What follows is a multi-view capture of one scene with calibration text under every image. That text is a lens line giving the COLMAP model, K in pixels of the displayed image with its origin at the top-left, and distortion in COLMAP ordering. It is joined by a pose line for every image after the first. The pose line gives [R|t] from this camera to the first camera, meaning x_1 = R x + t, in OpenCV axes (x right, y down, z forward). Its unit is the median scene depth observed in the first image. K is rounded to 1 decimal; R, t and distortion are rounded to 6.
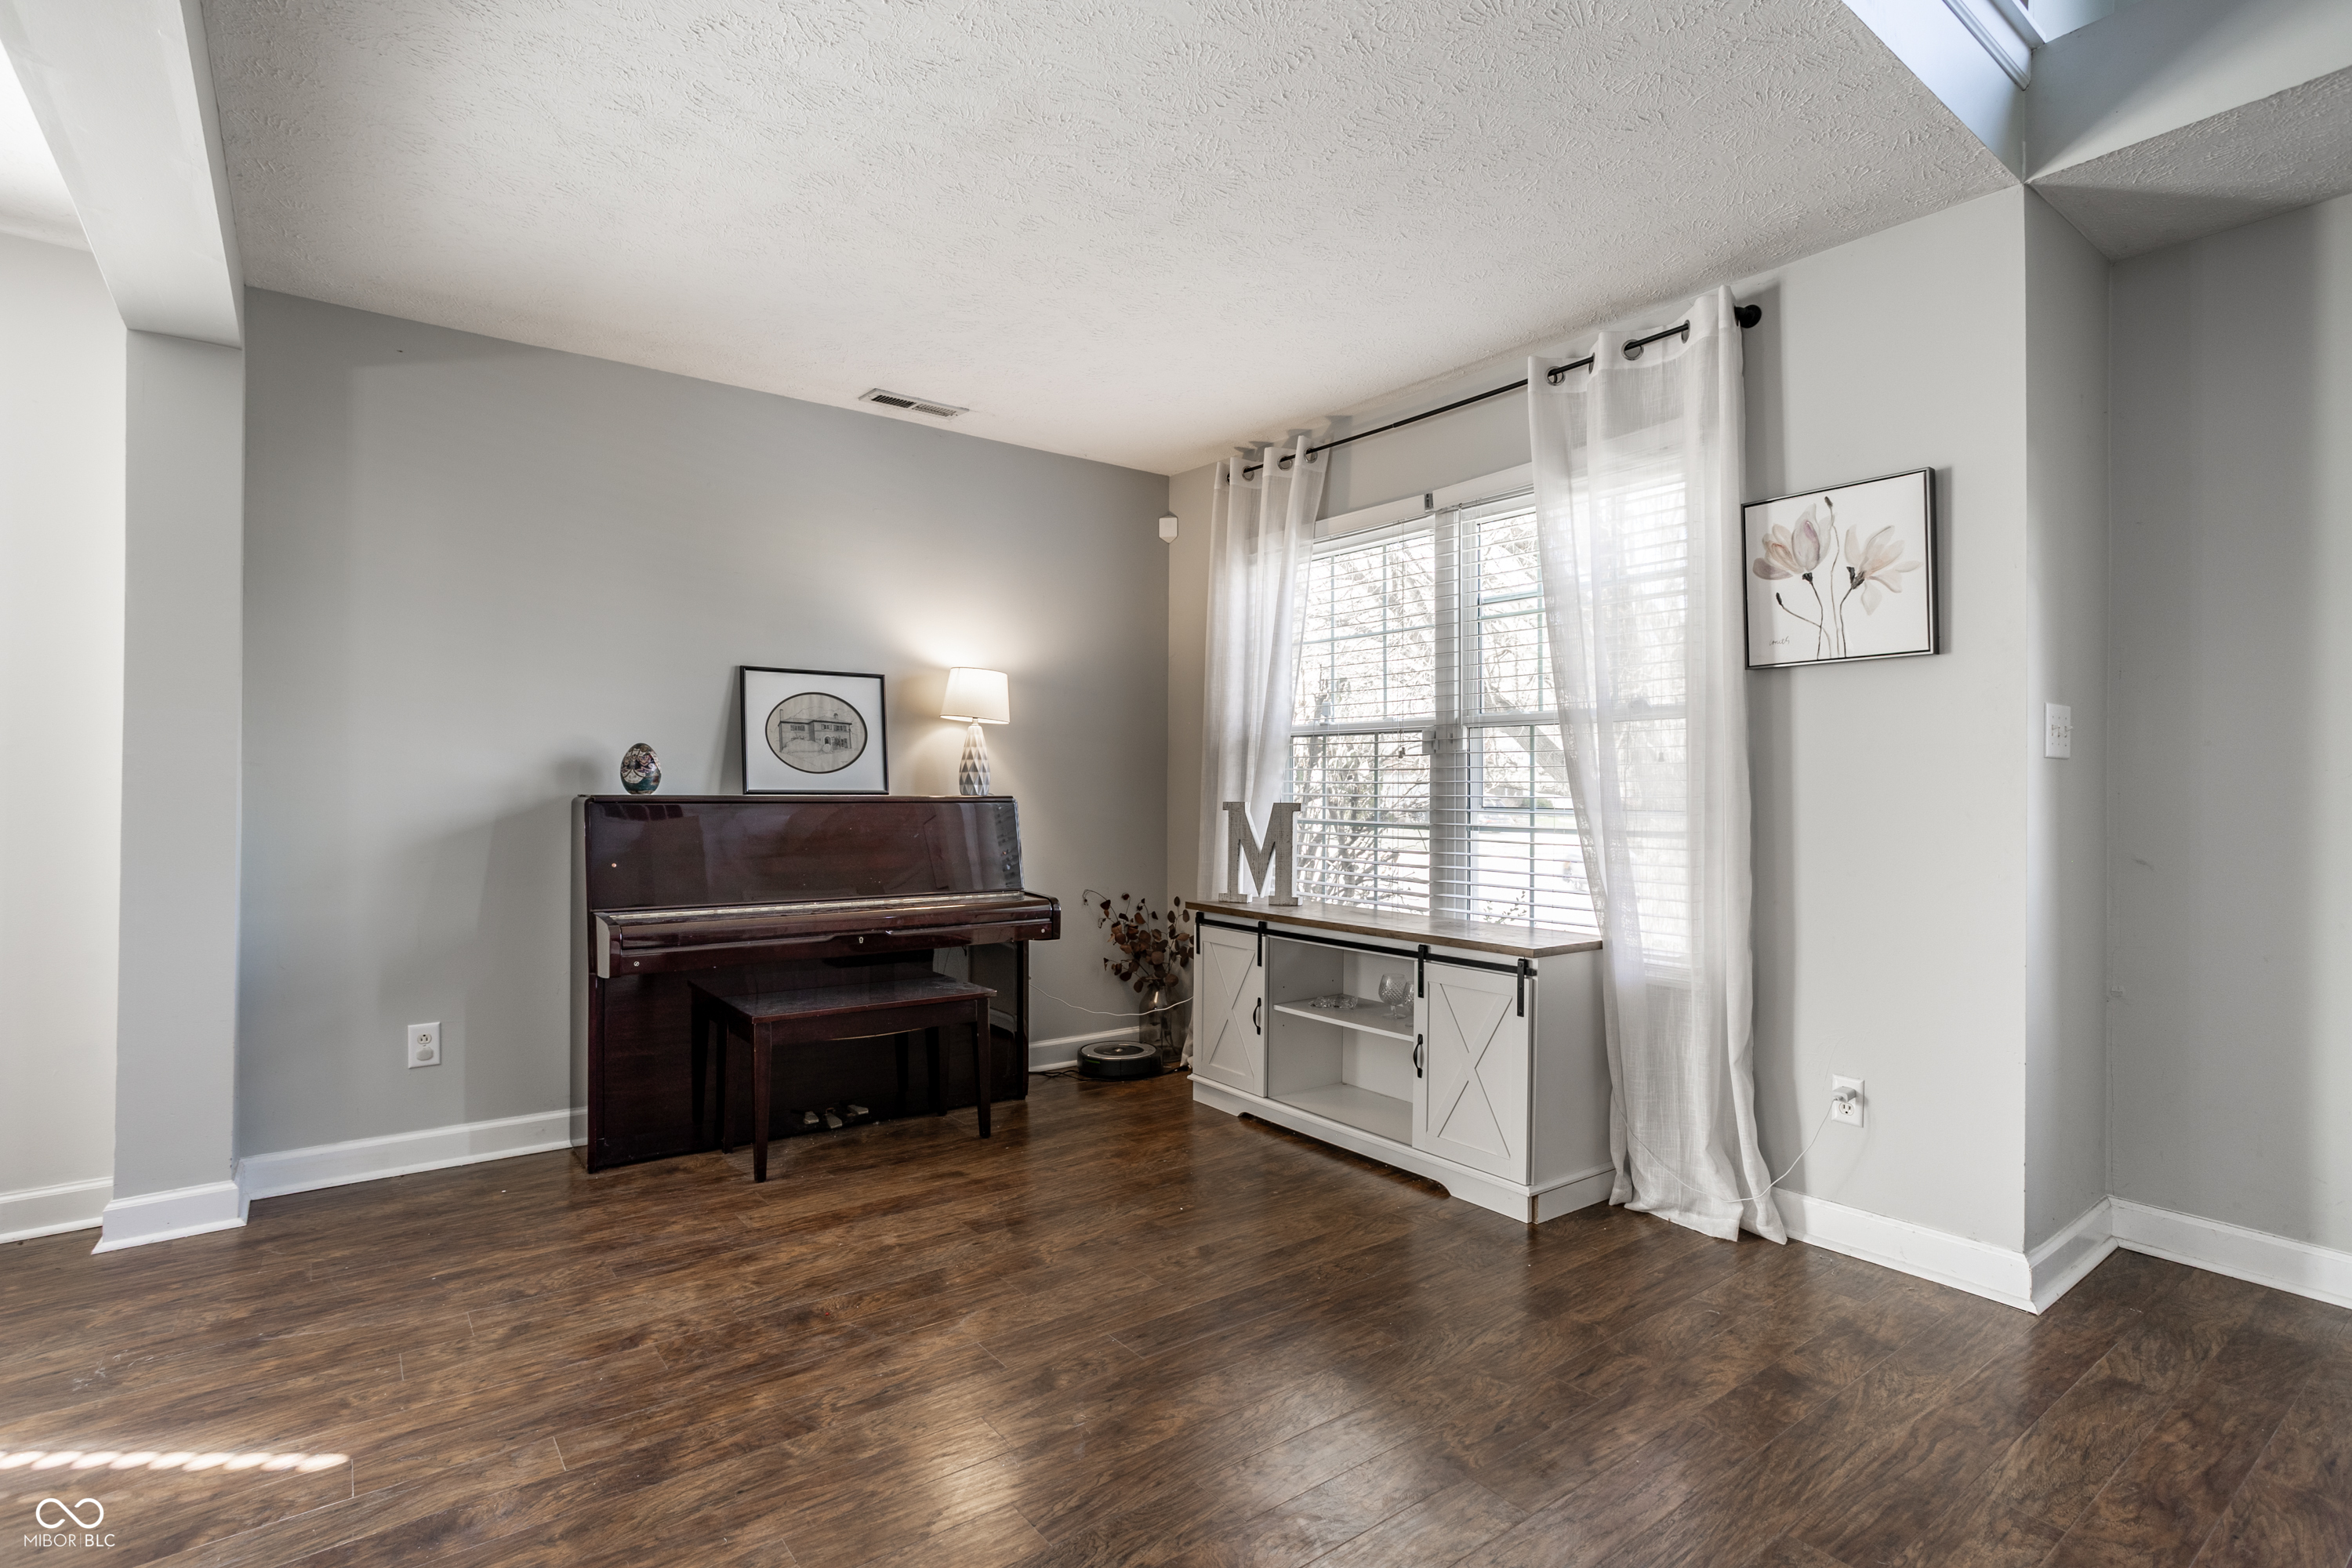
lens RADIAL K [[1142.4, 0, 1169.3], [0, 1142.4, 783.9], [0, 0, 1]] dist [-0.020601, 0.001673]
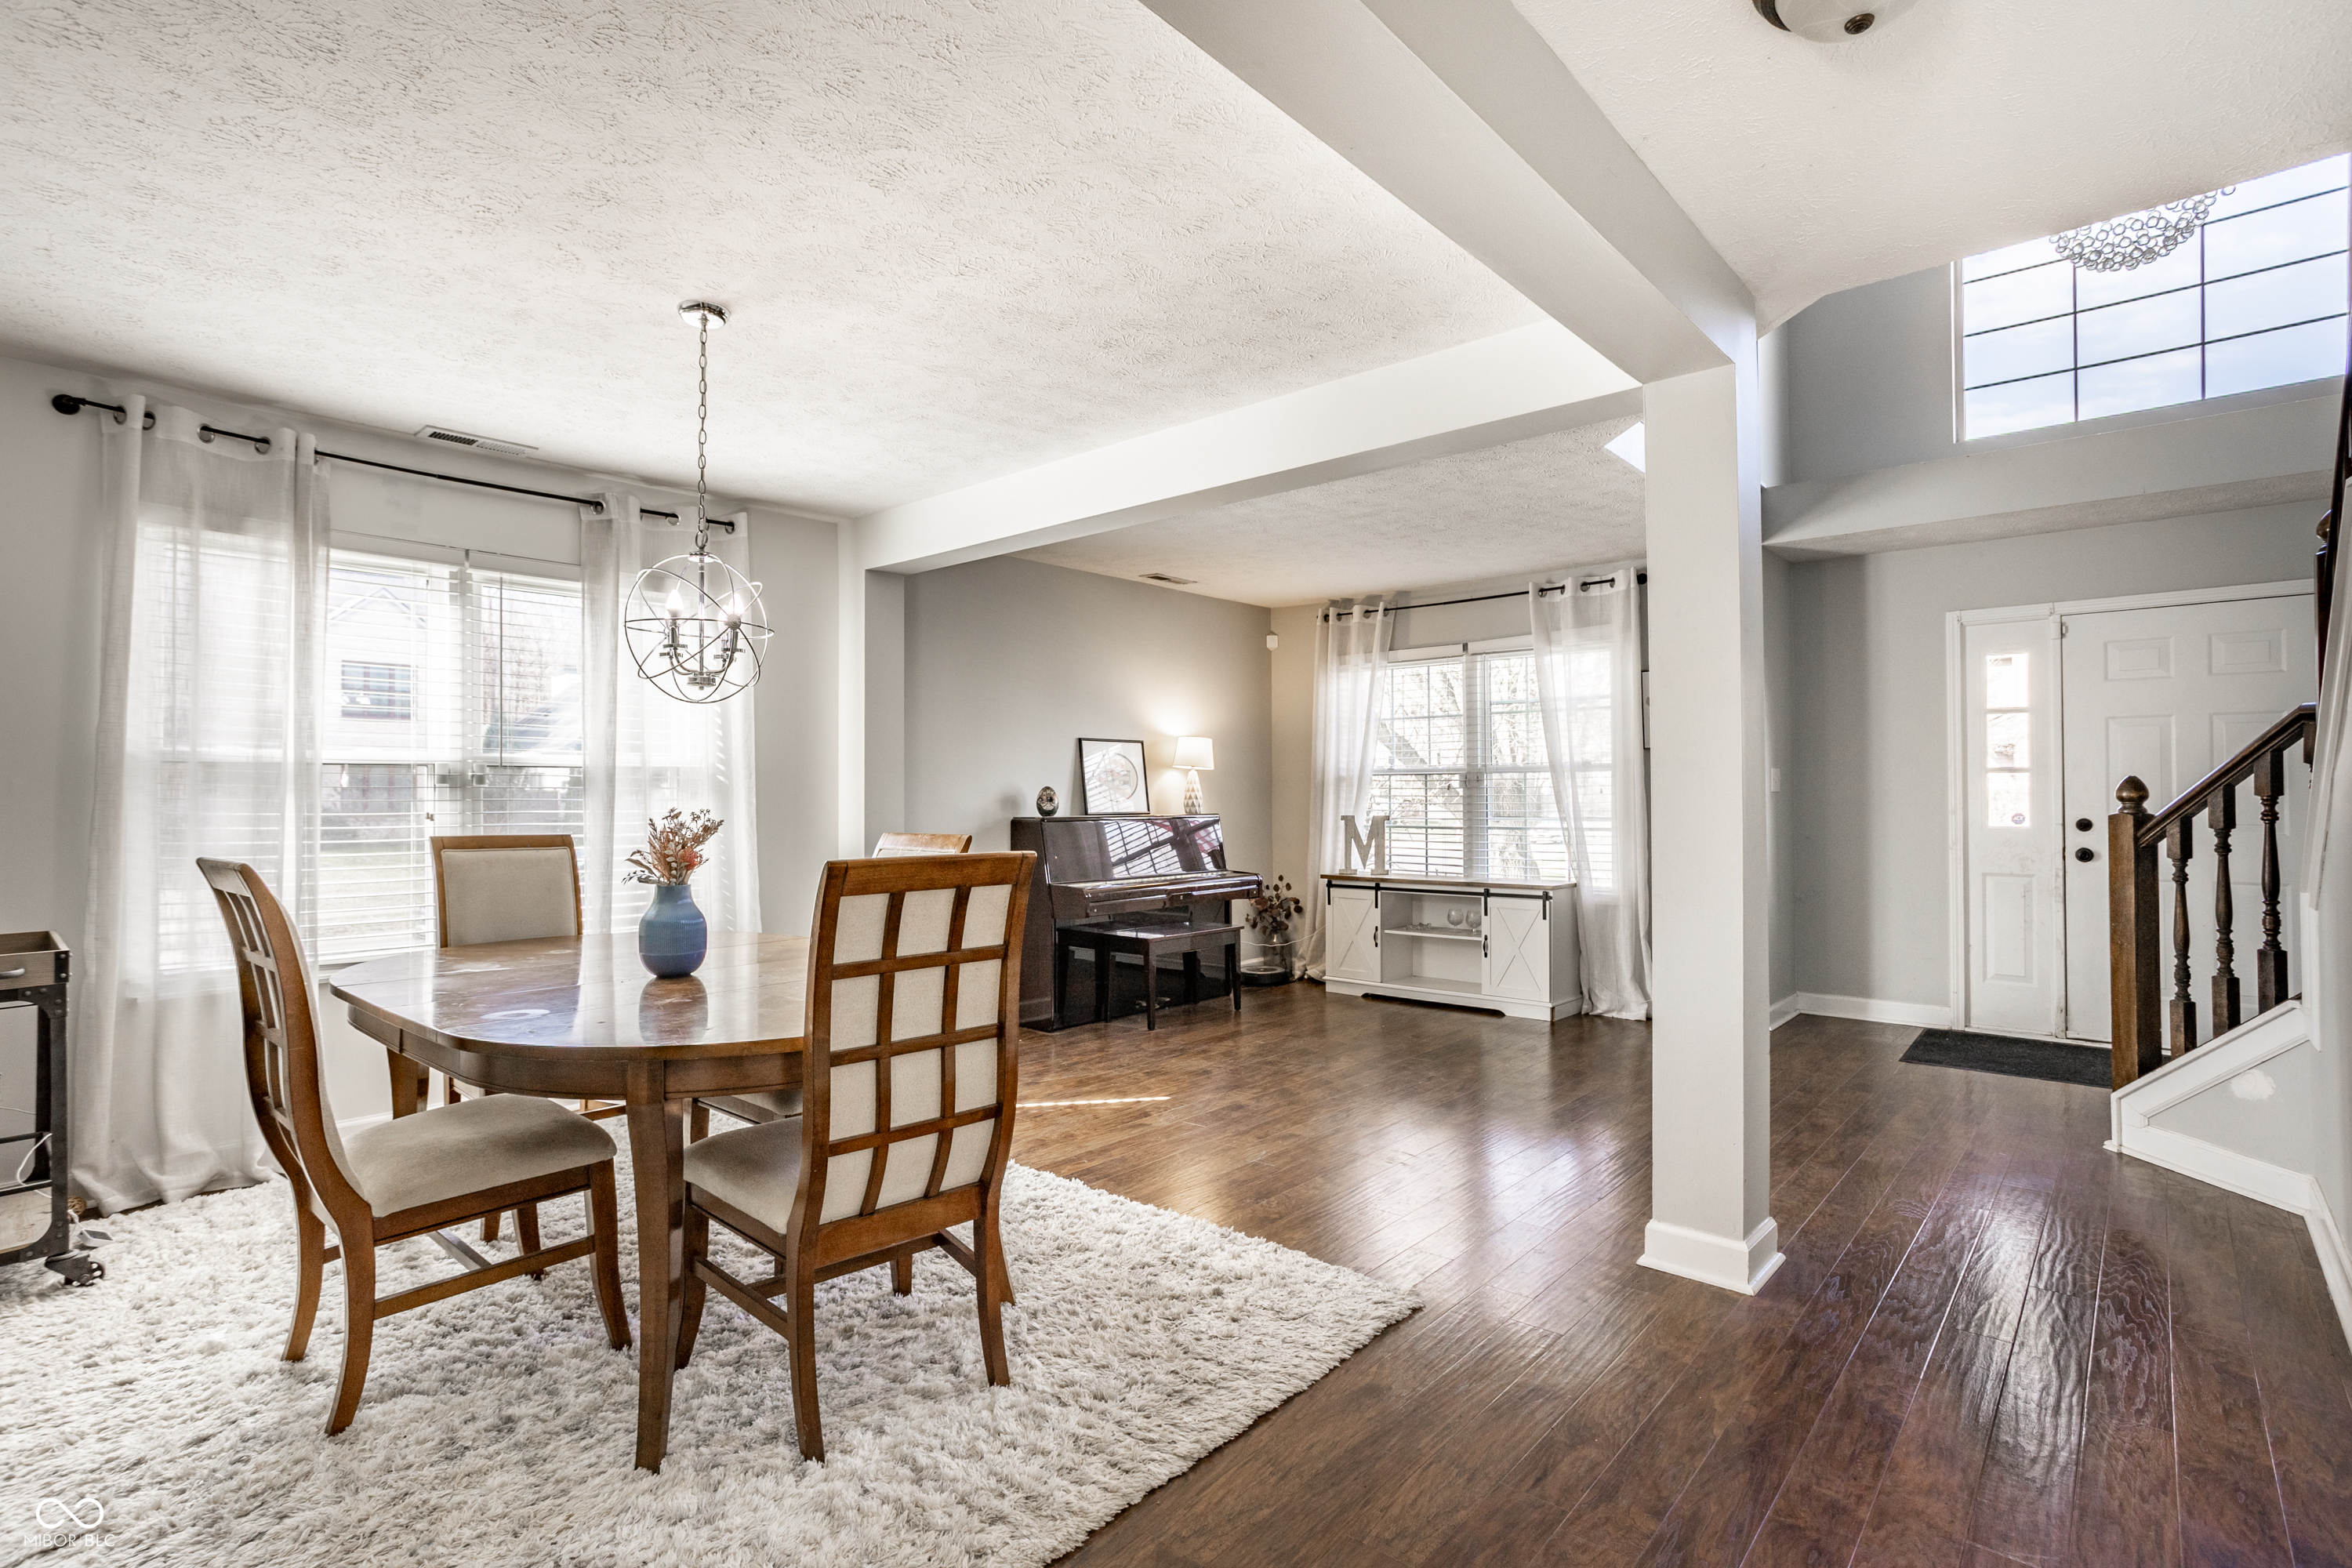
lens RADIAL K [[1142.4, 0, 1193.3], [0, 1142.4, 785.1], [0, 0, 1]] dist [-0.020601, 0.001673]
pose [[0.977278, -0.007514, 0.211829, -0.644590], [0.008829, 0.999947, -0.005261, -0.026877], [-0.211778, 0.007012, 0.977293, -0.752704]]
